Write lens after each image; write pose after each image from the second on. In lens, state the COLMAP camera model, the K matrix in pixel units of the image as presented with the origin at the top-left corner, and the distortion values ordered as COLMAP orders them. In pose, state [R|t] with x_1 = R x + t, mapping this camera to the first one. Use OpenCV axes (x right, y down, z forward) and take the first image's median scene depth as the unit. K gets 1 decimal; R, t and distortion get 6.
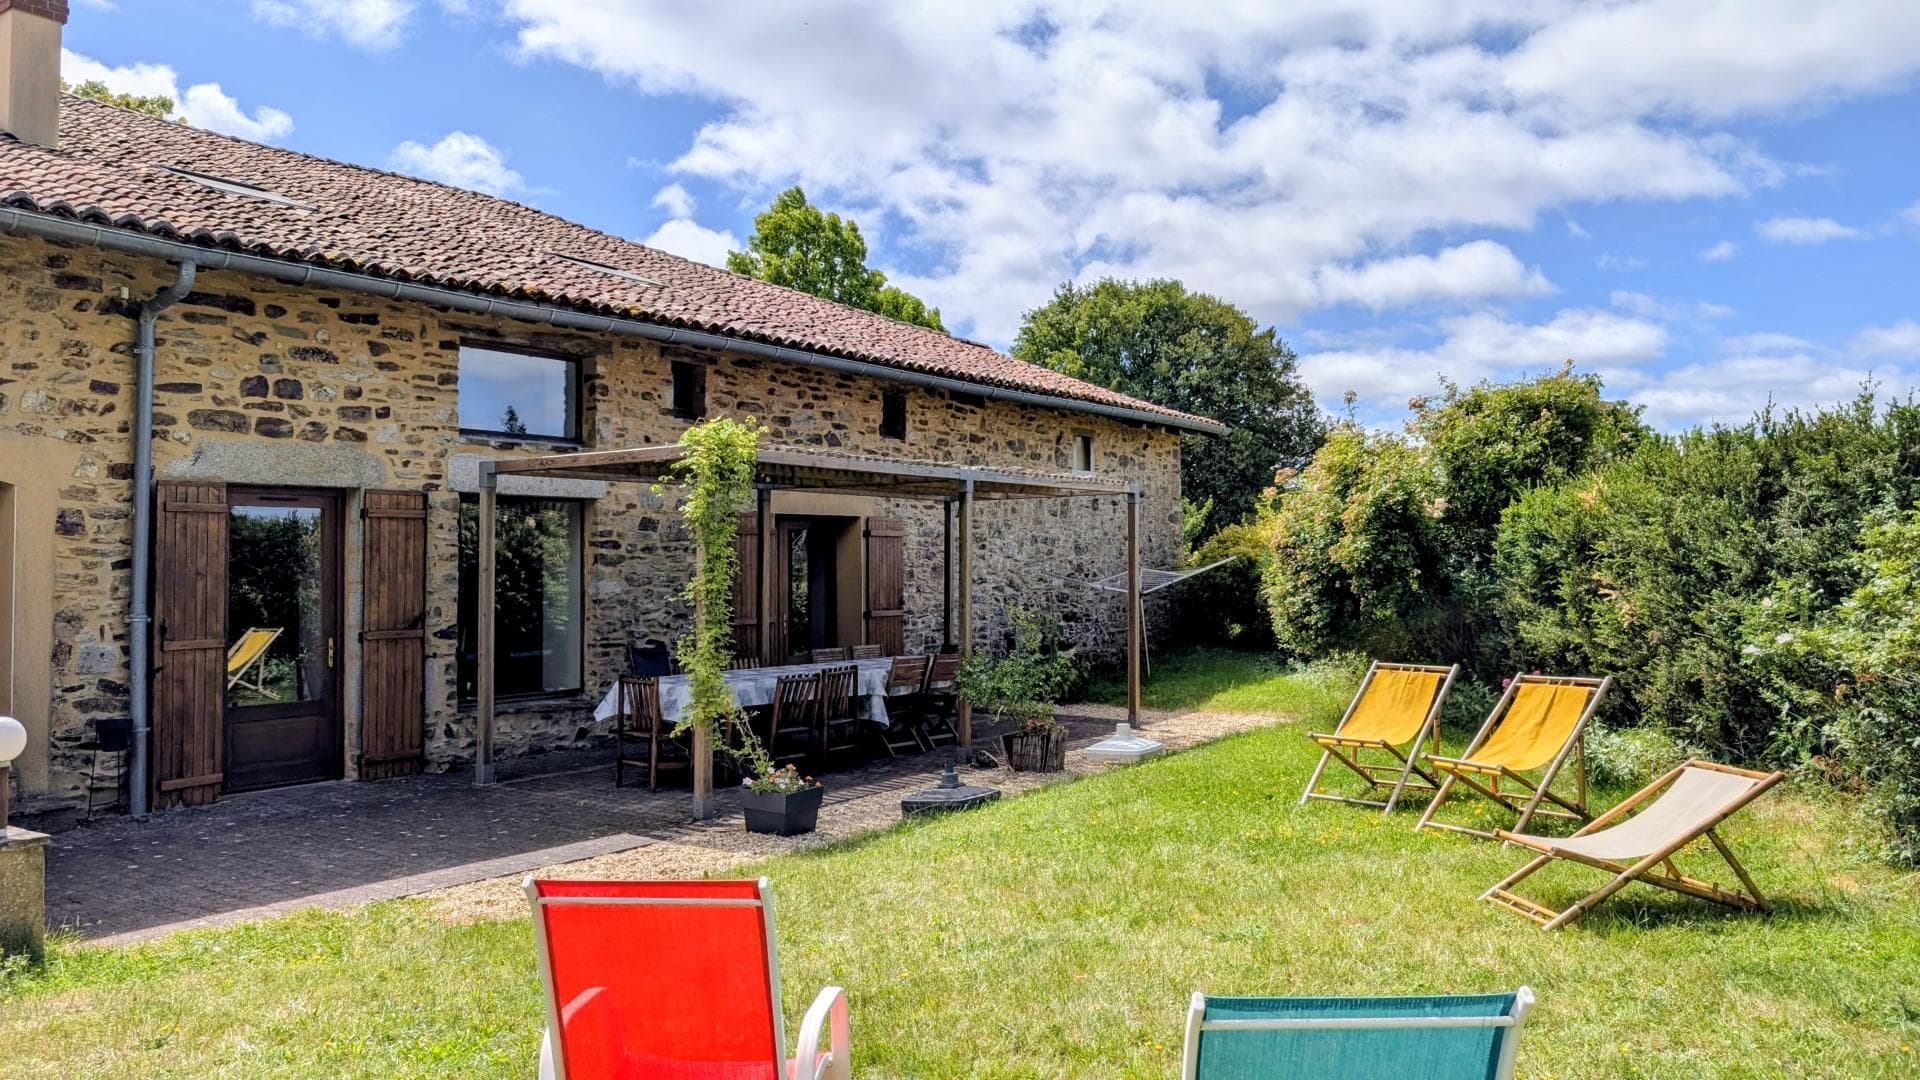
lens RADIAL K [[1387.3, 0, 968.7], [0, 1387.3, 522.4], [0, 0, 1]] dist [0.016579, -0.017478]
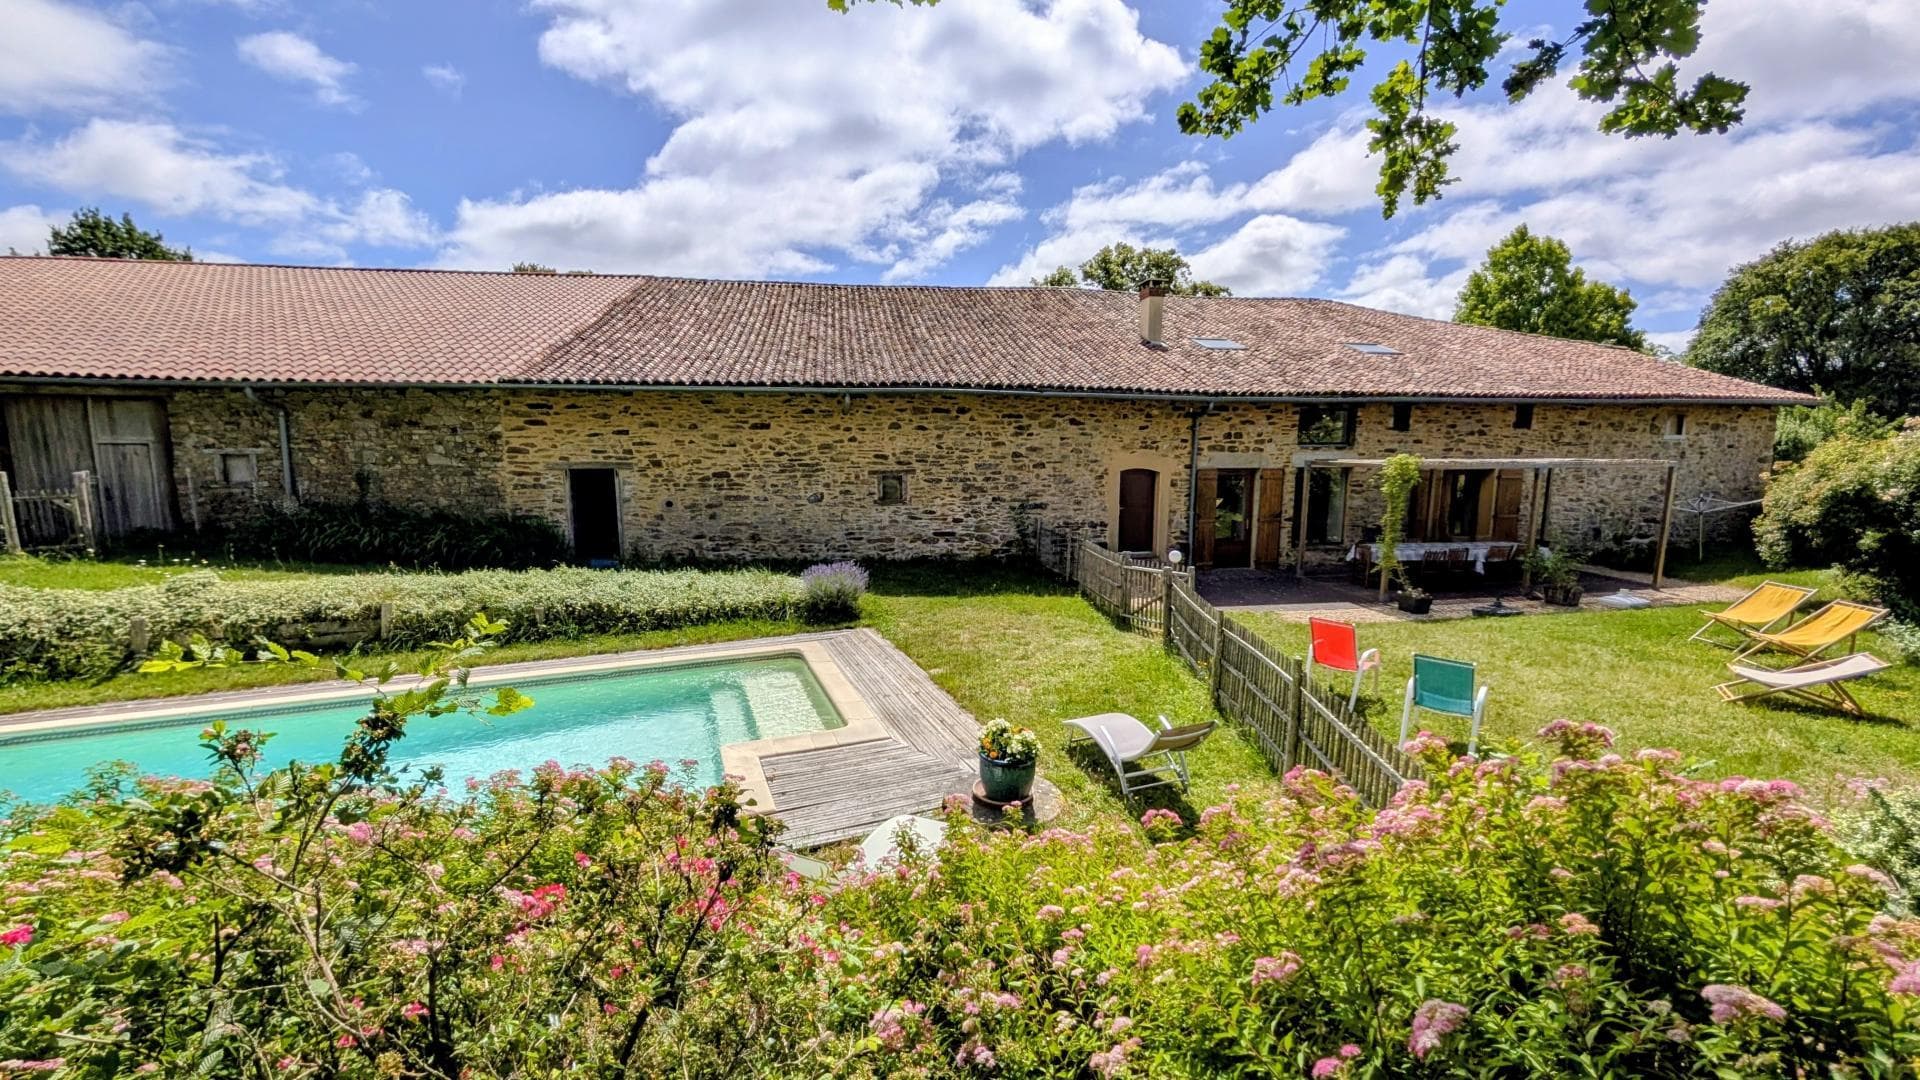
lens RADIAL K [[720.5, 0, 954.3], [0, 720.5, 534.1], [0, 0, 1]] dist [0.000417, -0.000419]
pose [[0.706135, 0.099317, -0.701077, 0.161285], [0.017653, 0.987337, 0.157651, -0.130143], [0.707857, -0.123699, 0.695440, -0.469285]]
